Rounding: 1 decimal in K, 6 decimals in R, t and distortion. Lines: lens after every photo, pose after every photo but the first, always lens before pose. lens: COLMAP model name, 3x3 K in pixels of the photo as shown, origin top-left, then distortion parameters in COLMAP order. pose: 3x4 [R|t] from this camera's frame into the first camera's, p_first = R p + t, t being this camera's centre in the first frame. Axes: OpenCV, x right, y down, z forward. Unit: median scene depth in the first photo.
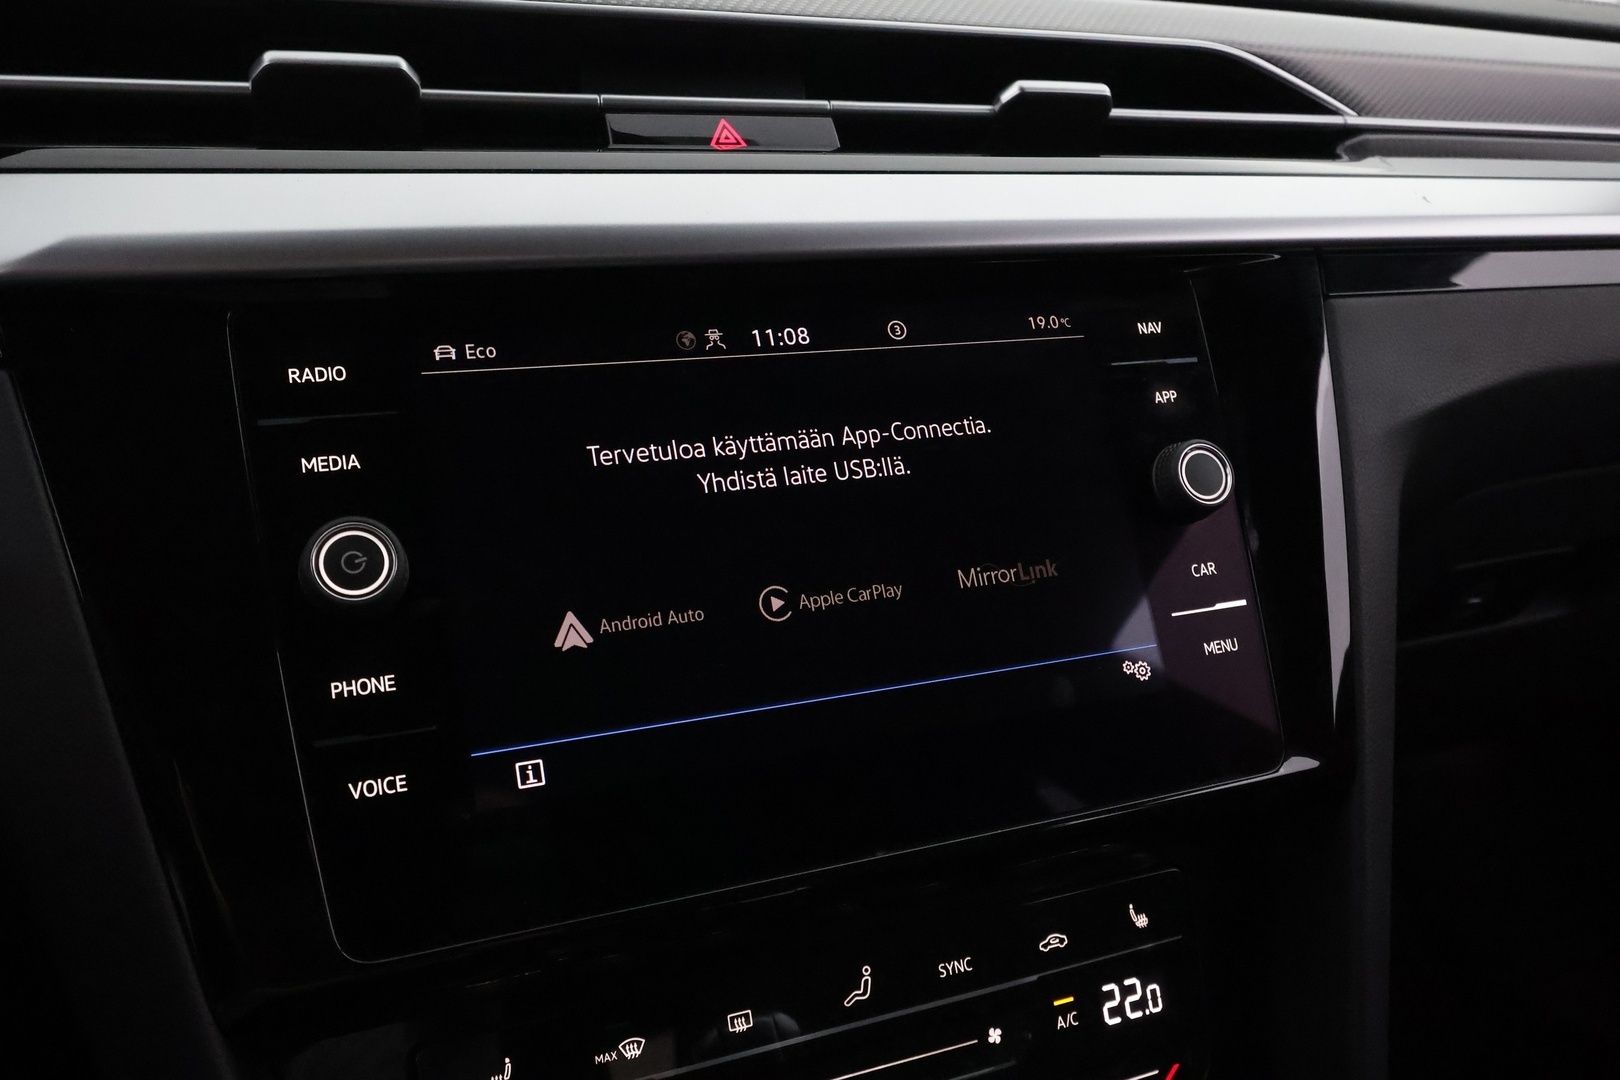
lens RADIAL K [[1261.3, 0, 814.6], [0, 1261.3, 530.4], [0, 0, 1]] dist [0.002539, 0.012289]
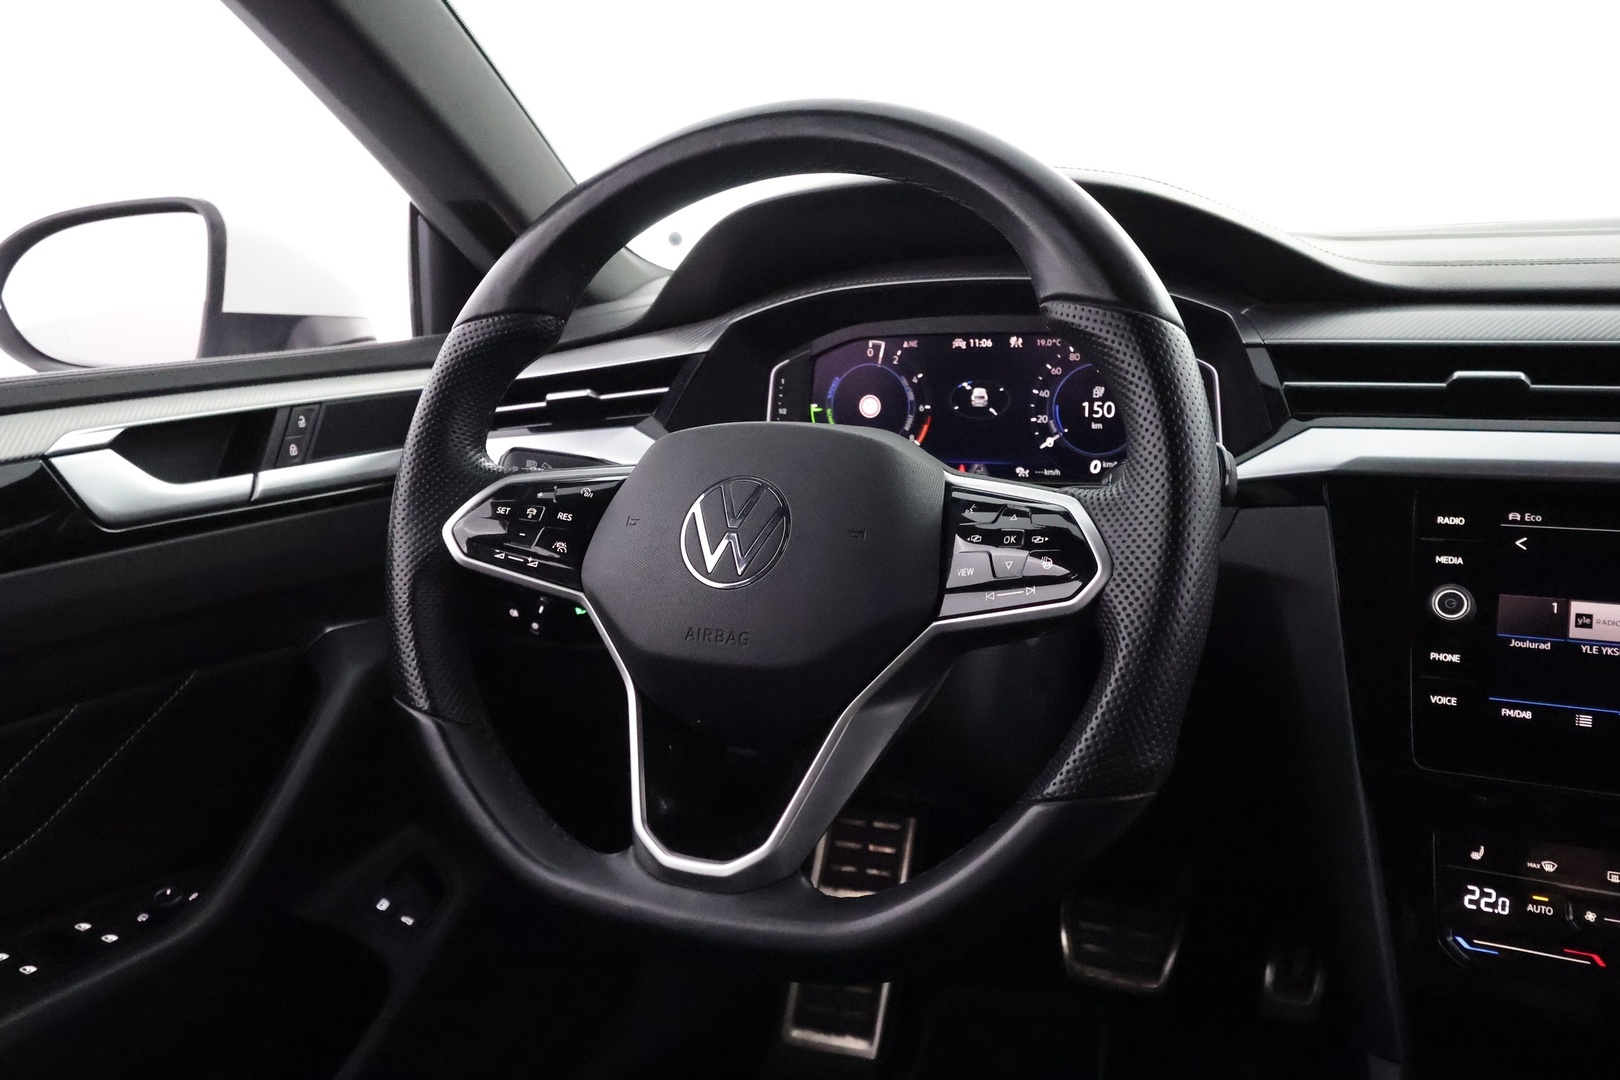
lens RADIAL K [[1261.3, 0, 832.0], [0, 1261.3, 563.4], [0, 0, 1]] dist [0.002539, 0.012289]
pose [[0.660889, 0.143100, -0.736715, 0.502057], [-0.169089, 0.984805, 0.039603, 0.045360], [0.731188, 0.098397, 0.675043, -1.211855]]
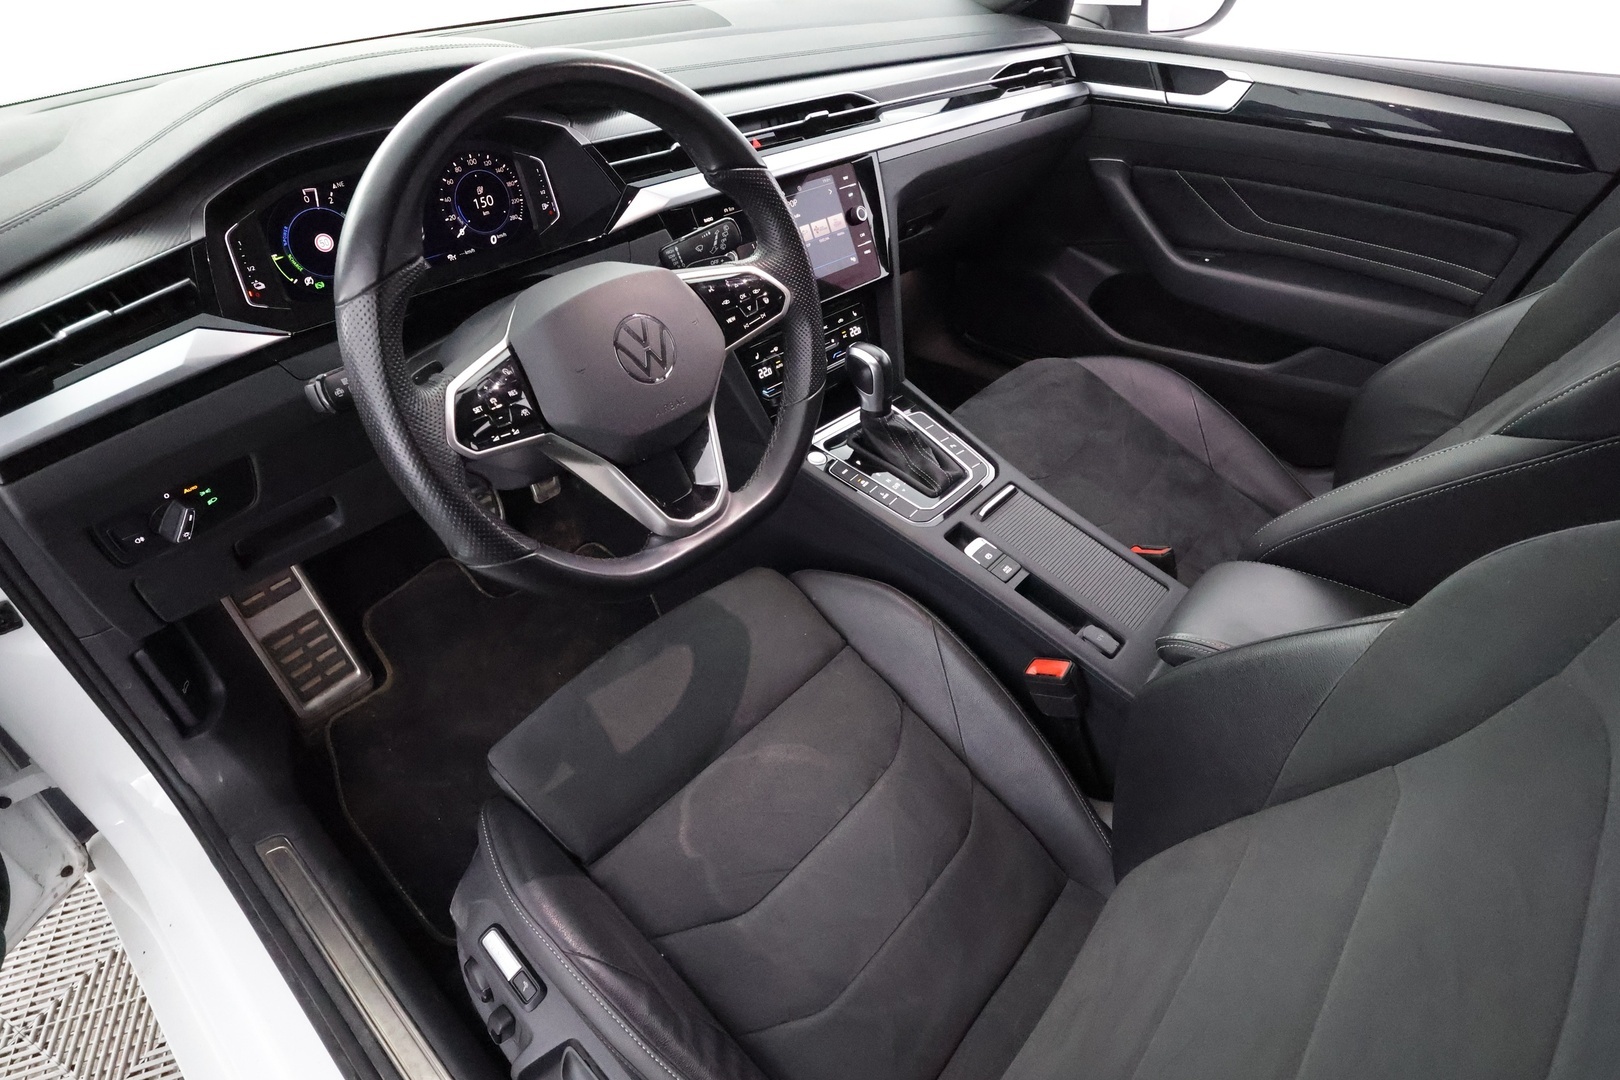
lens RADIAL K [[785.4, 0, 799.6], [0, 785.4, 542.1], [0, 0, 1]] dist [-0.004986, 0.000041]
pose [[0.922526, -0.250950, 0.293207, -1.164612], [0.106624, 0.895887, 0.431298, -0.254269], [-0.370915, -0.366620, 0.853236, -2.020008]]
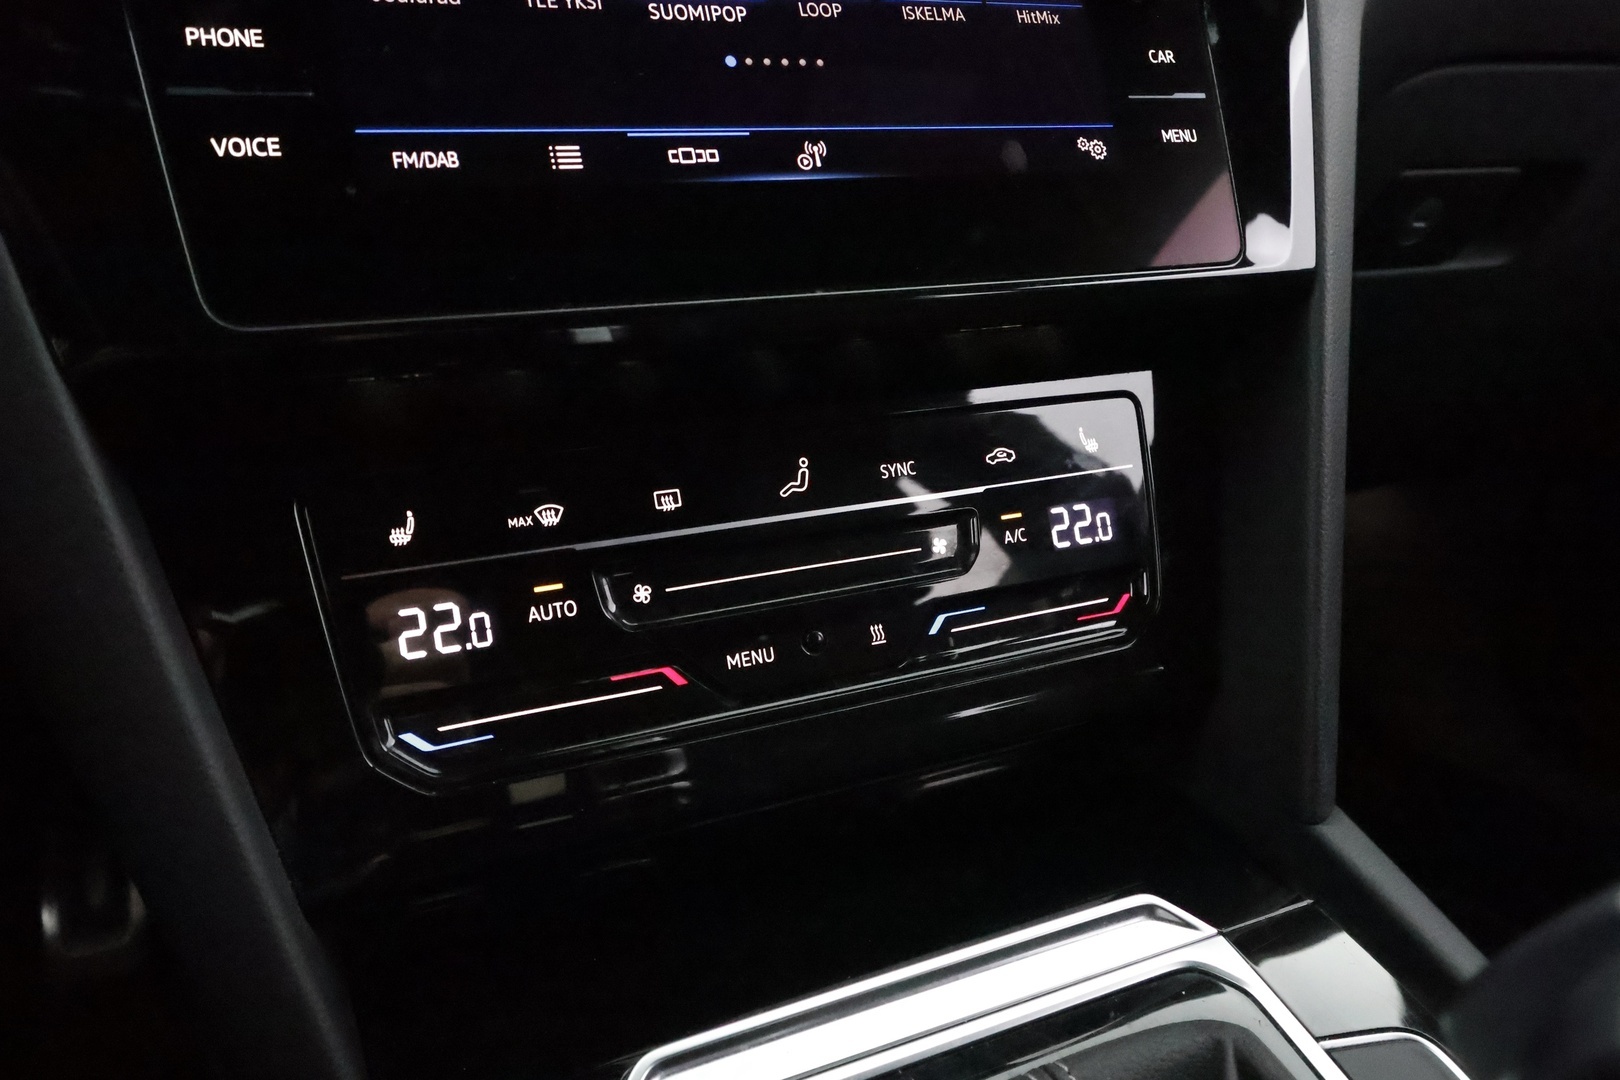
lens RADIAL K [[1261.3, 0, 809.0], [0, 1261.3, 527.9], [0, 0, 1]] dist [0.002539, 0.012289]
pose [[0.997933, -0.011885, 0.063162, -0.014548], [0.007737, 0.997822, 0.065514, 0.349909], [-0.063803, -0.064890, 0.995851, 0.077602]]
